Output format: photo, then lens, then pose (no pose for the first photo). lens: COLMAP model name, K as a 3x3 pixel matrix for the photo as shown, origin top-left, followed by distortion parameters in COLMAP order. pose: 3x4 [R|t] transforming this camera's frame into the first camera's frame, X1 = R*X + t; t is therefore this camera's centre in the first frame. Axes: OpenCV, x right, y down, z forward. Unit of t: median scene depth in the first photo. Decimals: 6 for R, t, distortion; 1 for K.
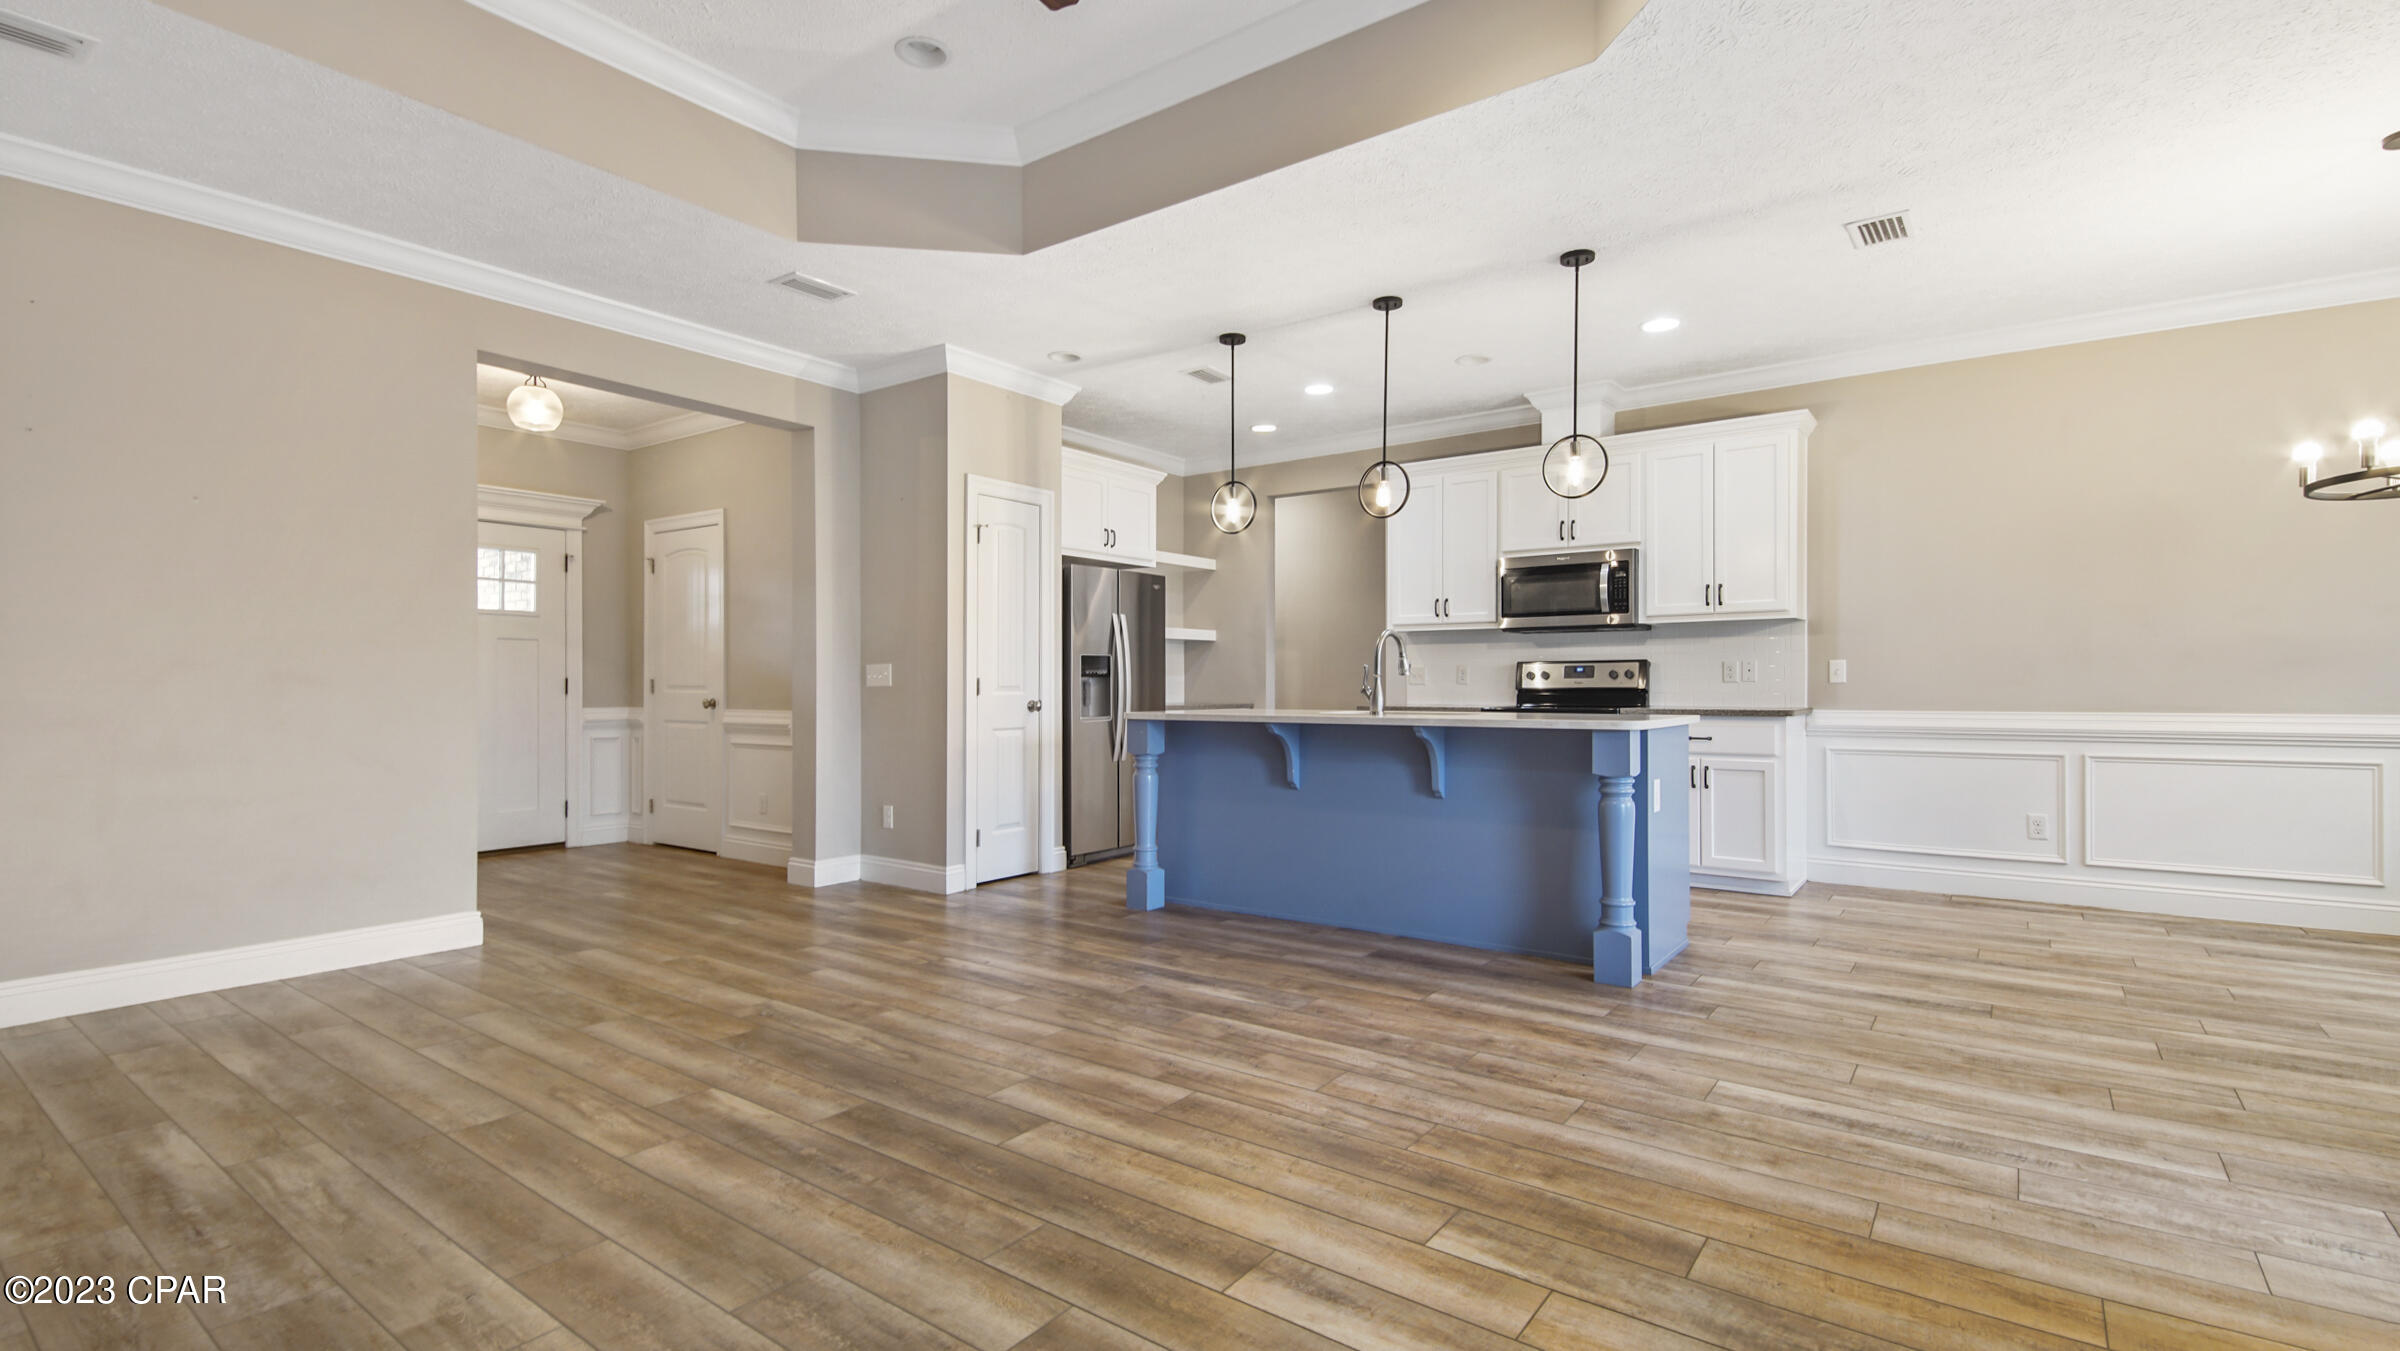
lens RADIAL K [[1064.1, 0, 1183.3], [0, 1064.1, 682.6], [0, 0, 1]] dist [0.033934, -0.020005]
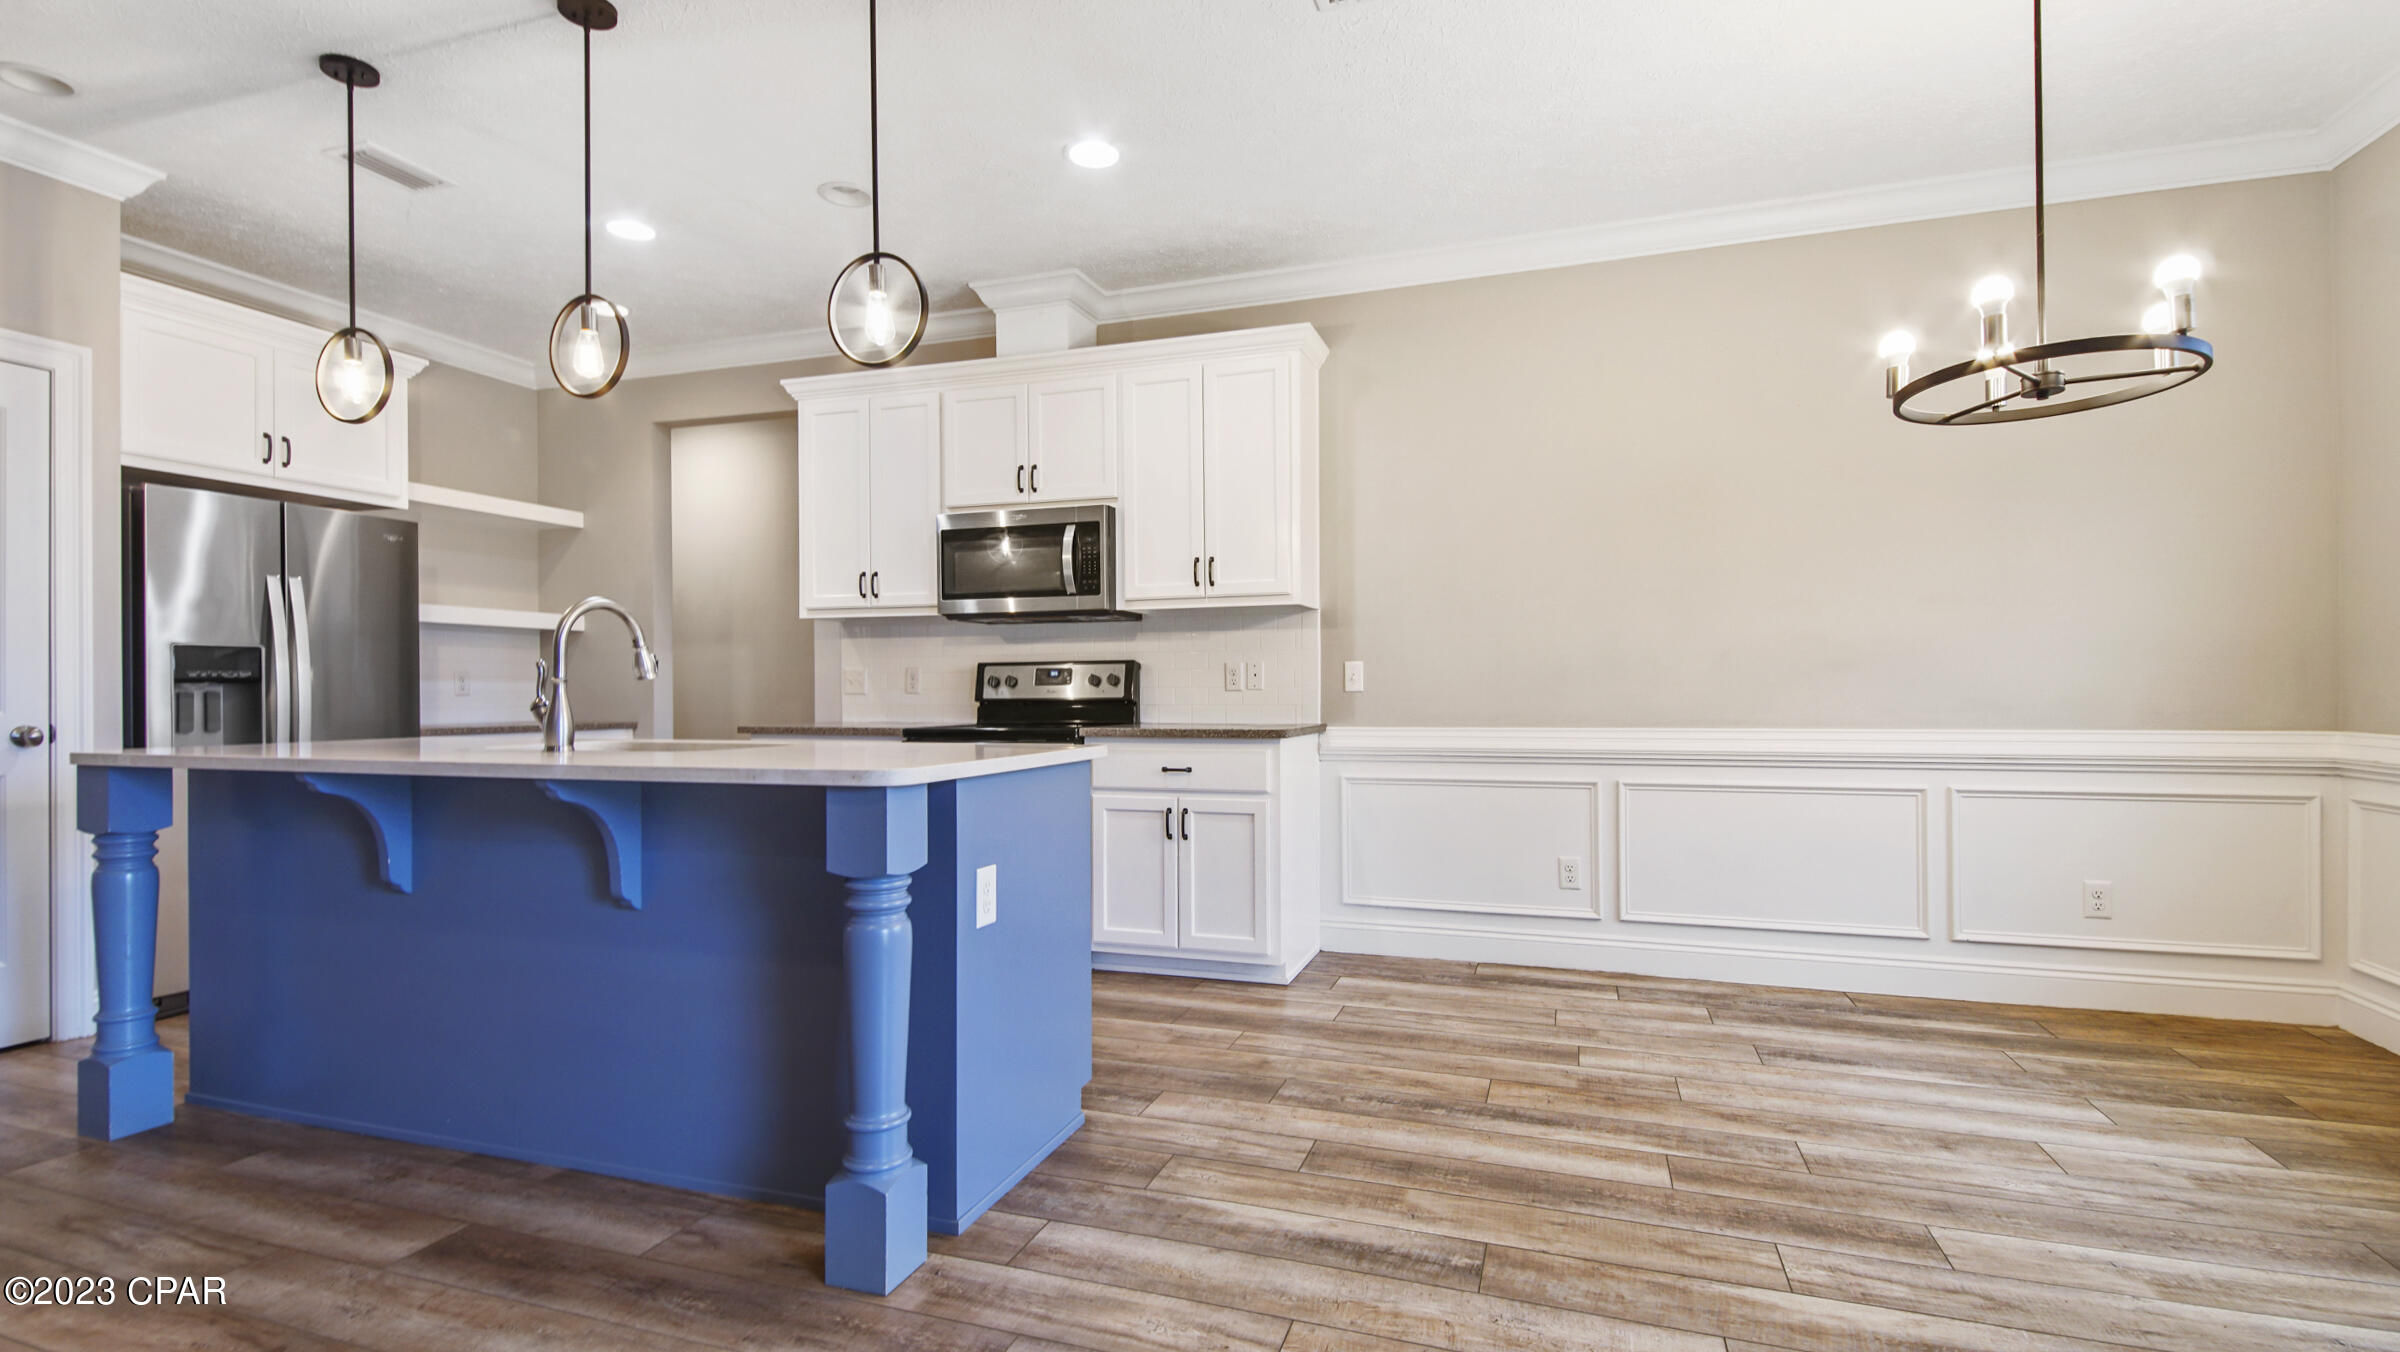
lens RADIAL K [[1064.1, 0, 1183.3], [0, 1064.1, 683.1], [0, 0, 1]] dist [0.033934, -0.020005]
pose [[0.953451, 0.000476, 0.301548, 0.261094], [0.001691, 0.999975, -0.006927, -0.000606], [-0.301544, 0.007115, 0.953426, 0.308385]]
